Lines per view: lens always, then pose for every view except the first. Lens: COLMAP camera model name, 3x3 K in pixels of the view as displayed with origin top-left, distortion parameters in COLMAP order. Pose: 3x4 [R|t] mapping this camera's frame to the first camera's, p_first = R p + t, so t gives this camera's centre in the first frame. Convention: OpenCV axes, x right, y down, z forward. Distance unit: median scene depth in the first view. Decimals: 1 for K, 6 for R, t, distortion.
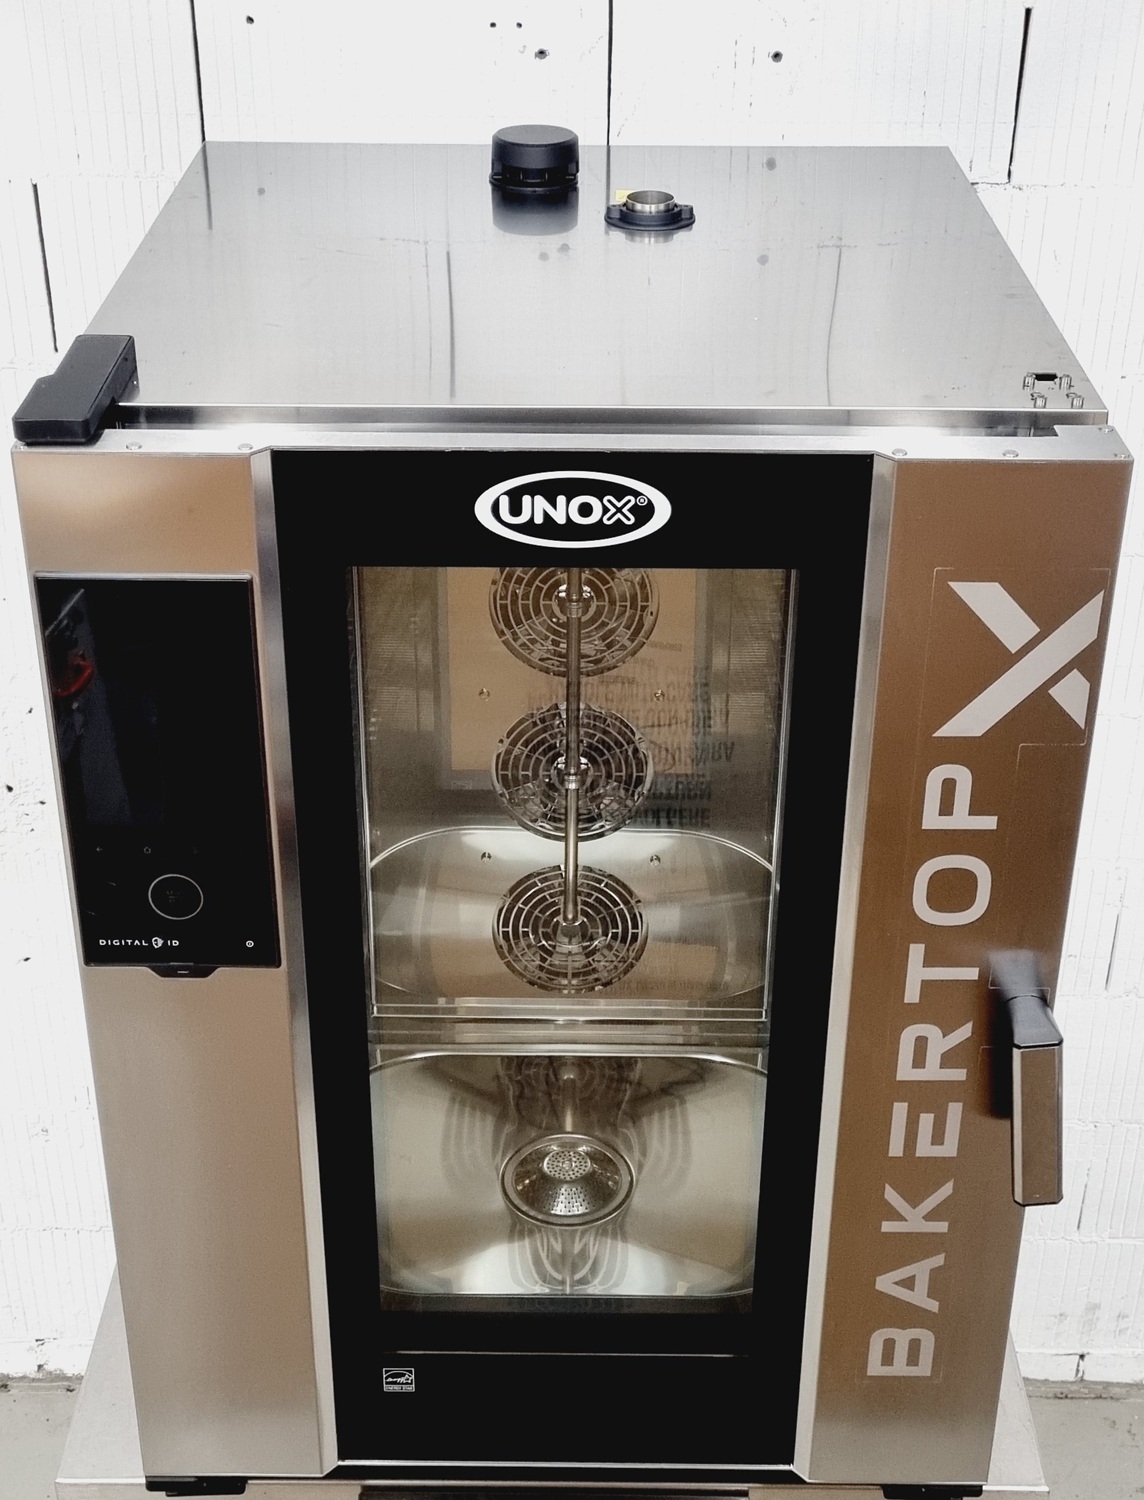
lens RADIAL K [[2158.1, 0, 572.0], [0, 2158.1, 750.0], [0, 0, 1]] dist [0.078956, -0.018904]
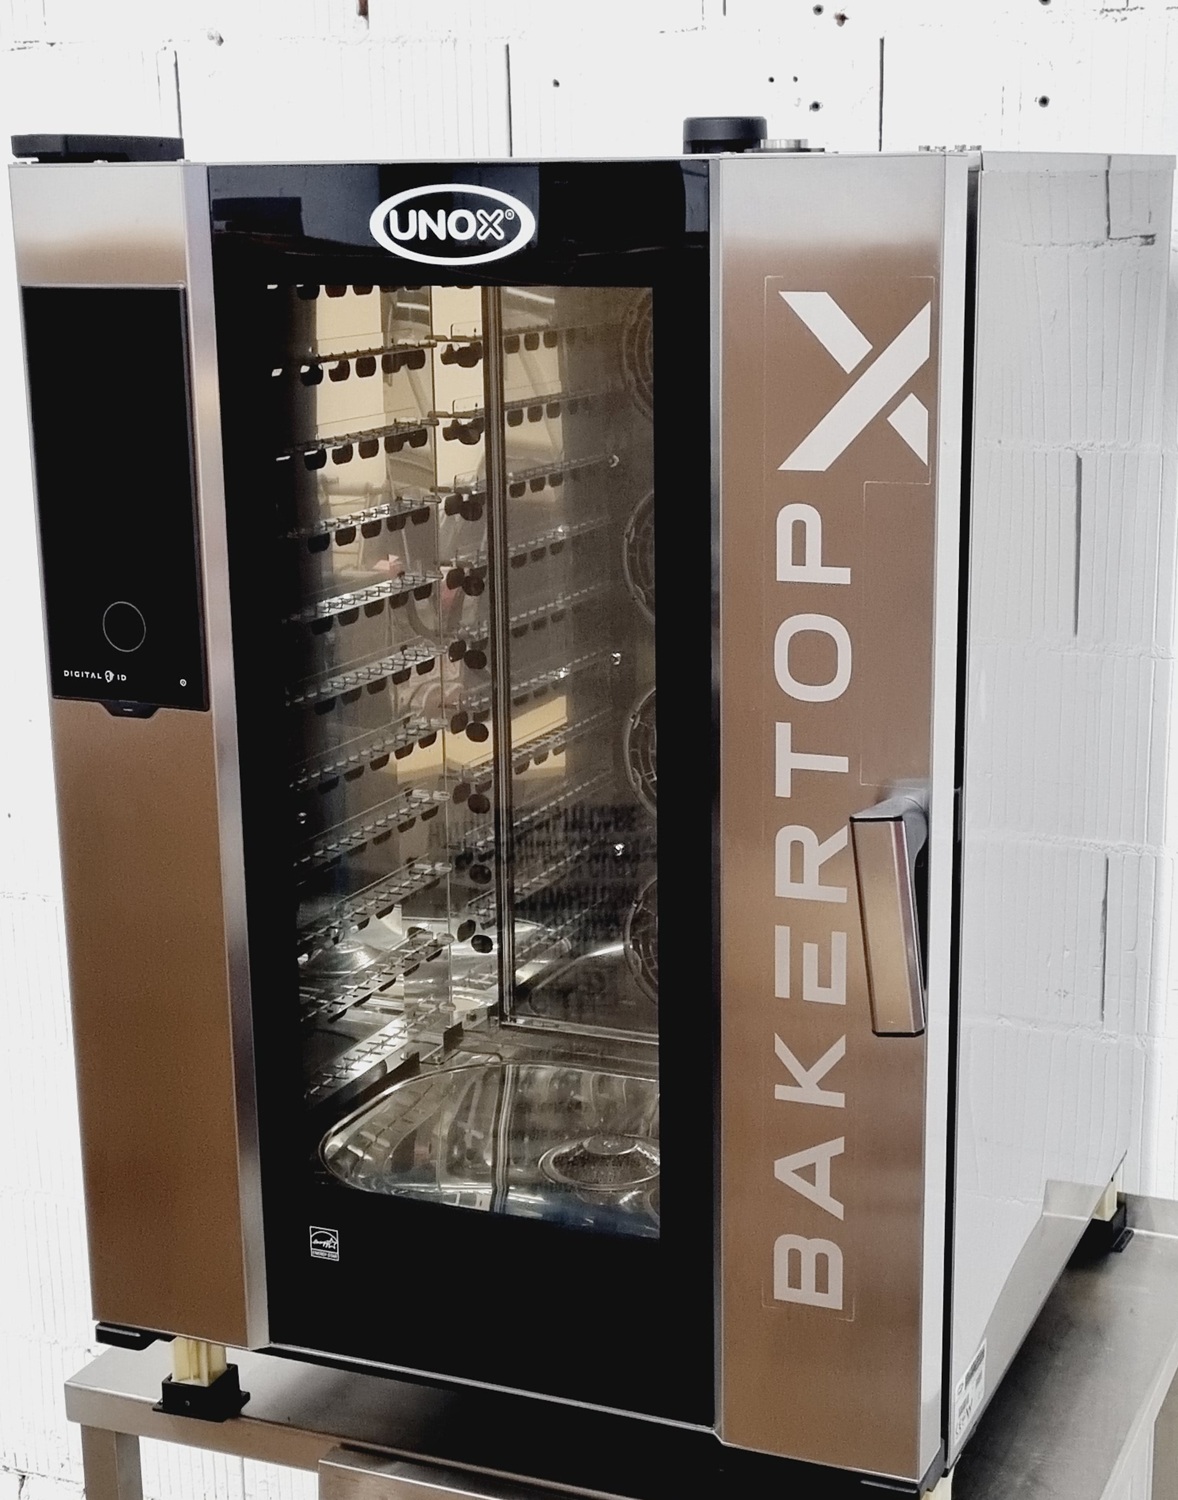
lens RADIAL K [[2417.0, 0, 589.0], [0, 2417.0, 750.0], [0, 0, 1]] dist [0.092333, 0.165441]
pose [[0.921709, 0.075791, -0.380405, 0.502015], [-0.177389, 0.954520, -0.239633, 0.382981], [0.344942, 0.288351, 0.893235, 0.029581]]
